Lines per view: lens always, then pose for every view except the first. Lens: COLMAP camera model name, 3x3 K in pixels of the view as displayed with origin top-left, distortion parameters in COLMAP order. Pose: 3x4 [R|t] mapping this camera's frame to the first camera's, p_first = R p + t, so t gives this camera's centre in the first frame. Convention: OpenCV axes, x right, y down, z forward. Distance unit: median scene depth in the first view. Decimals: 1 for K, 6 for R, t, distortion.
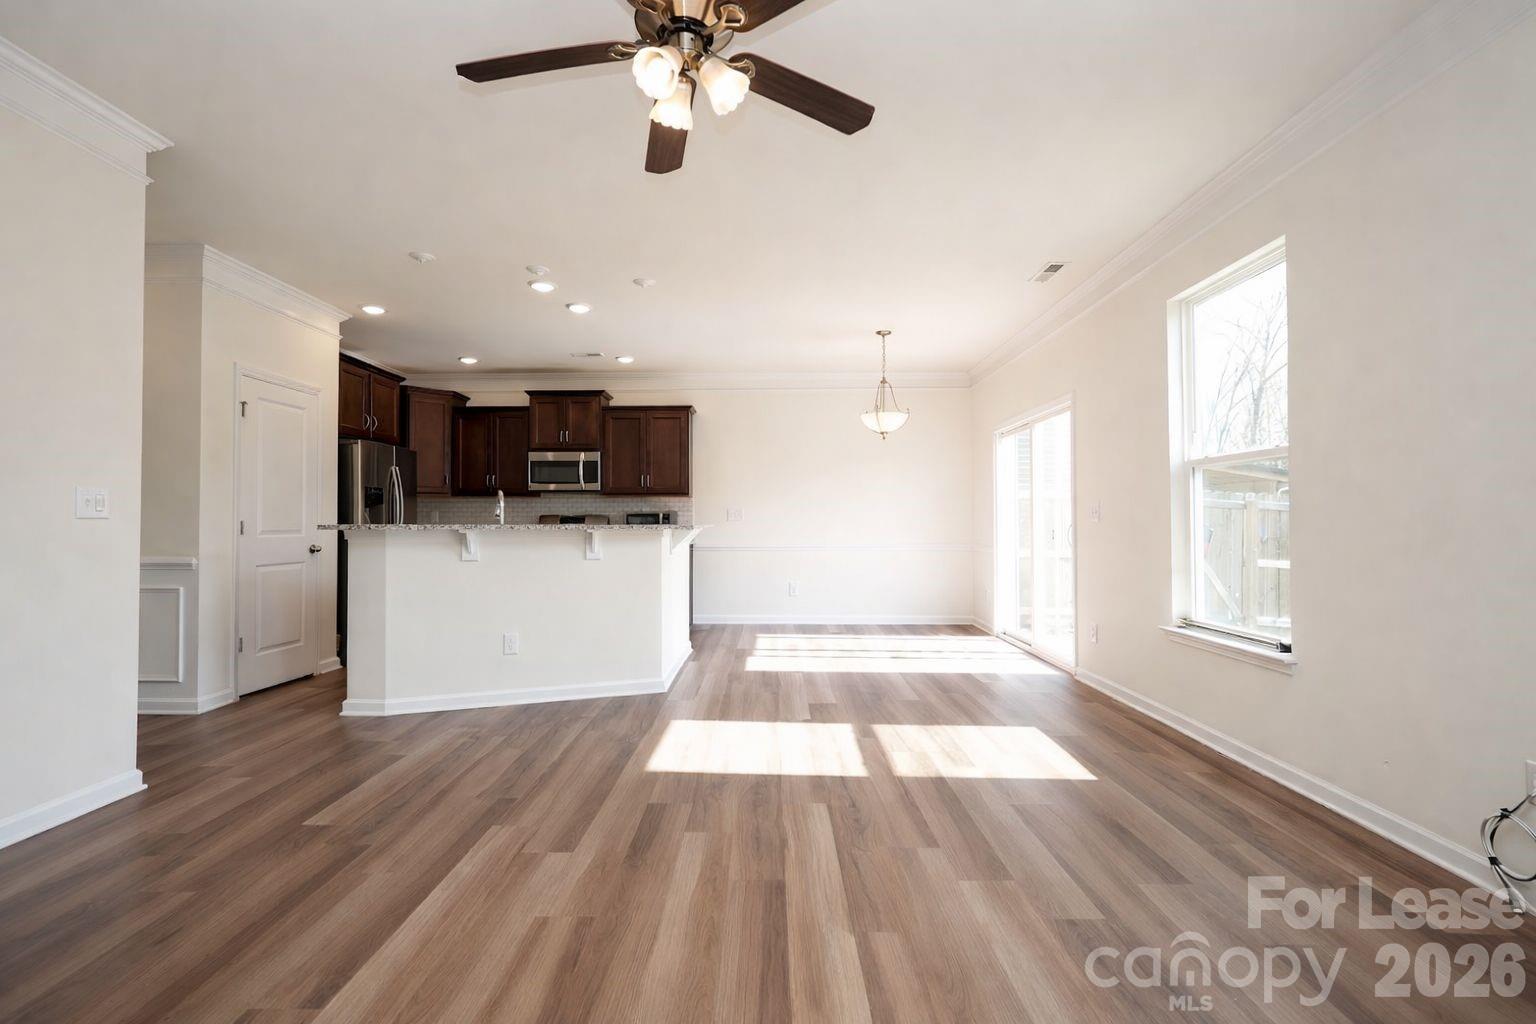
lens RADIAL K [[702.5, 0, 760.4], [0, 702.5, 511.2], [0, 0, 1]] dist [-0.002651, -0.000166]
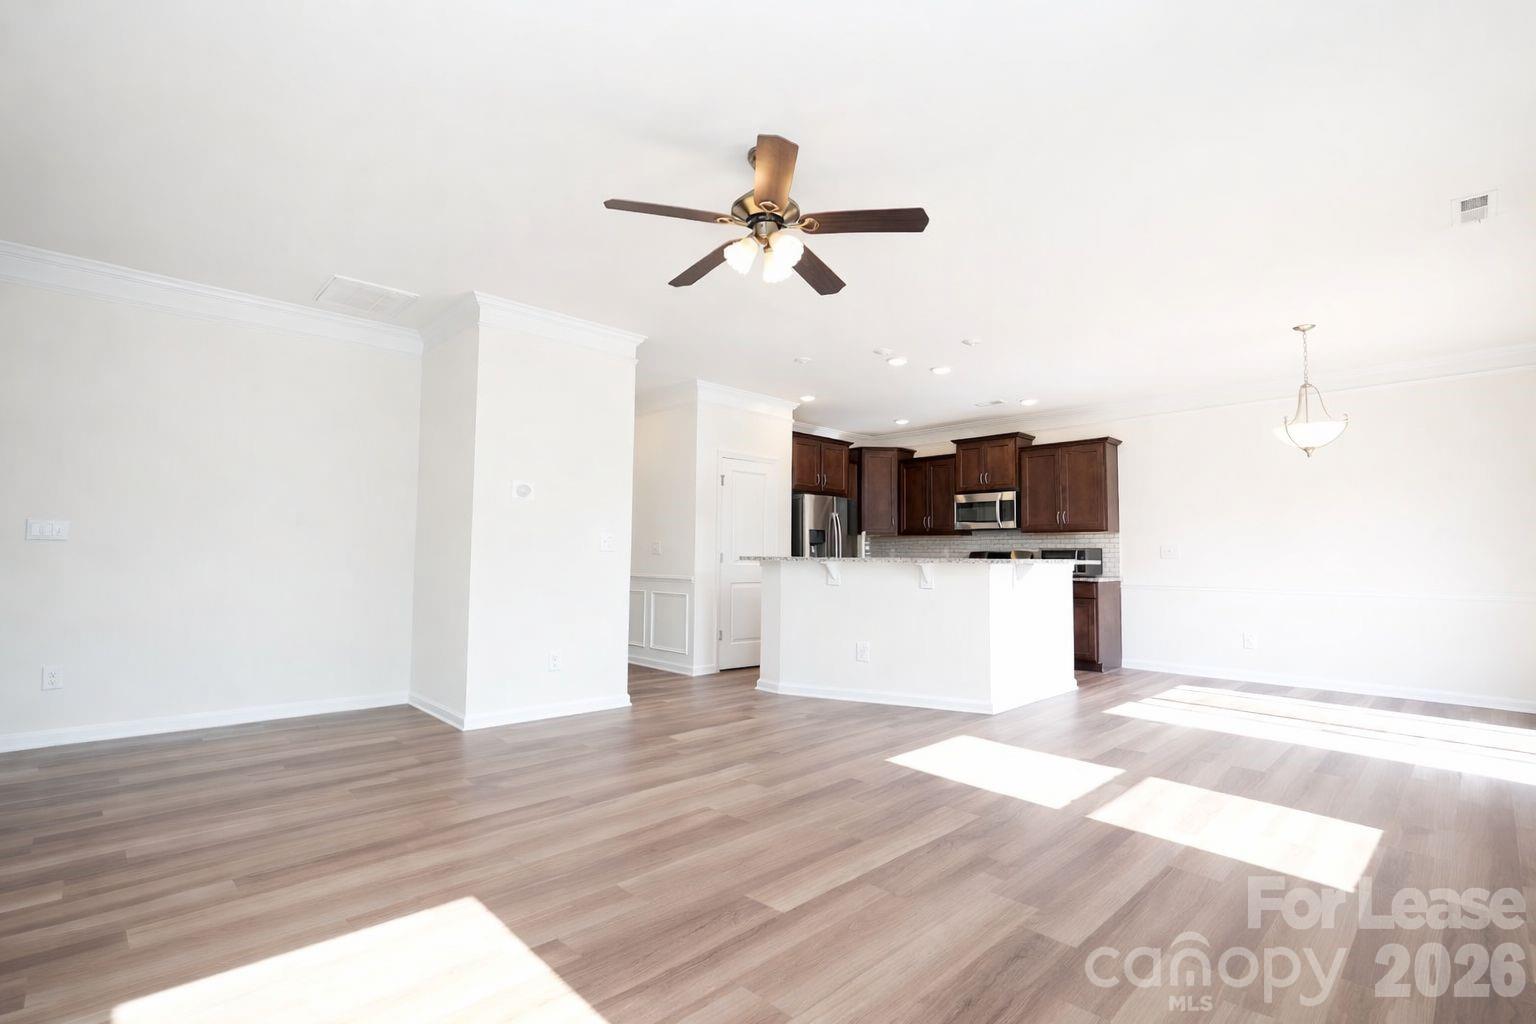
lens RADIAL K [[702.5, 0, 760.4], [0, 702.5, 511.2], [0, 0, 1]] dist [-0.002651, -0.000166]
pose [[0.707226, -0.038347, -0.705947, 0.296464], [-0.000218, 0.998516, -0.054458, 0.003972], [0.706988, 0.038667, 0.706168, -0.013674]]
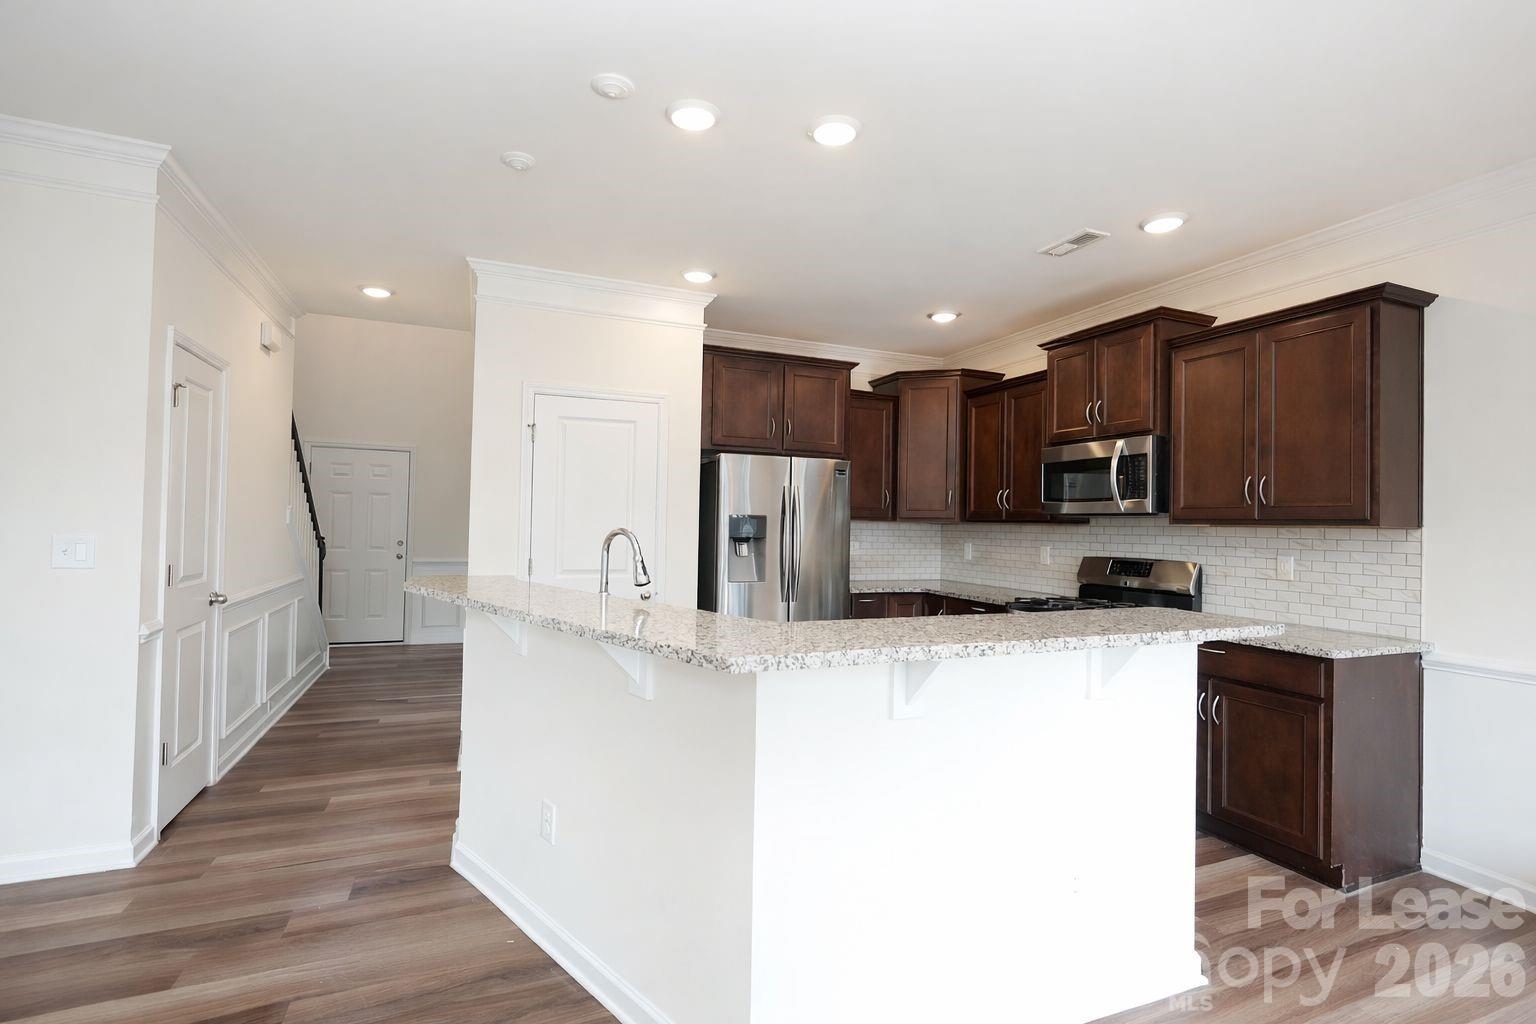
lens RADIAL K [[702.5, 0, 760.4], [0, 702.5, 511.2], [0, 0, 1]] dist [-0.002651, -0.000166]
pose [[0.395800, -0.006814, -0.918311, 0.138320], [-0.006093, 0.999931, -0.010045, -0.029696], [0.918316, 0.009571, 0.395732, 0.680477]]
